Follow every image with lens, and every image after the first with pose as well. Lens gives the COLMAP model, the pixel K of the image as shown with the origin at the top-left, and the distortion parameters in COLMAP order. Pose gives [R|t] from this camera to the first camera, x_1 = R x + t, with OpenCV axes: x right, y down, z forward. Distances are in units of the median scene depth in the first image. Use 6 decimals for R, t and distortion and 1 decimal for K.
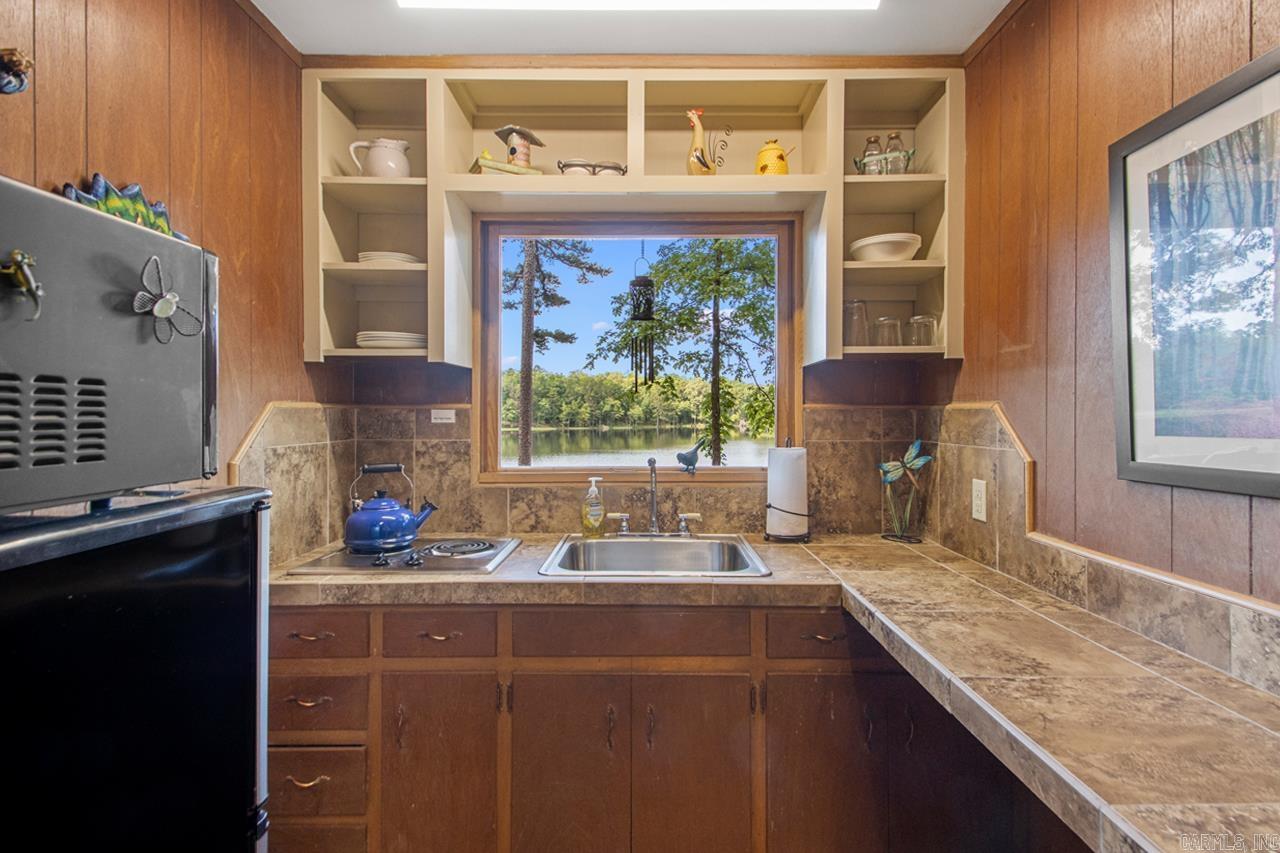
lens RADIAL K [[592.7, 0, 610.3], [0, 592.7, 404.8], [0, 0, 1]] dist [0.032599, -0.014964]
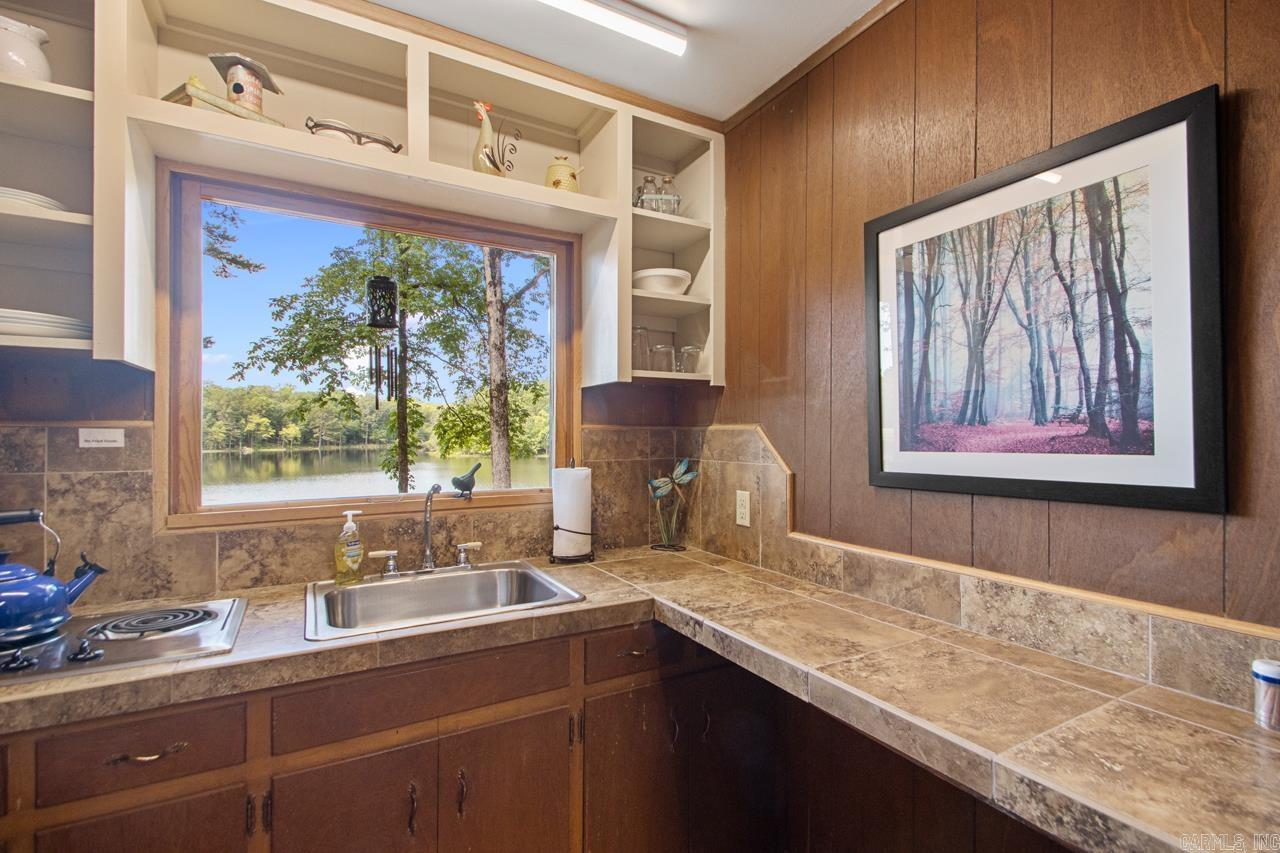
lens RADIAL K [[592.7, 0, 615.5], [0, 592.7, 424.9], [0, 0, 1]] dist [0.032599, -0.014964]
pose [[0.863671, 0.007917, 0.503994, -0.159405], [-0.007898, 0.999966, -0.002173, 0.001133], [-0.503995, -0.002103, 0.863704, 0.113672]]
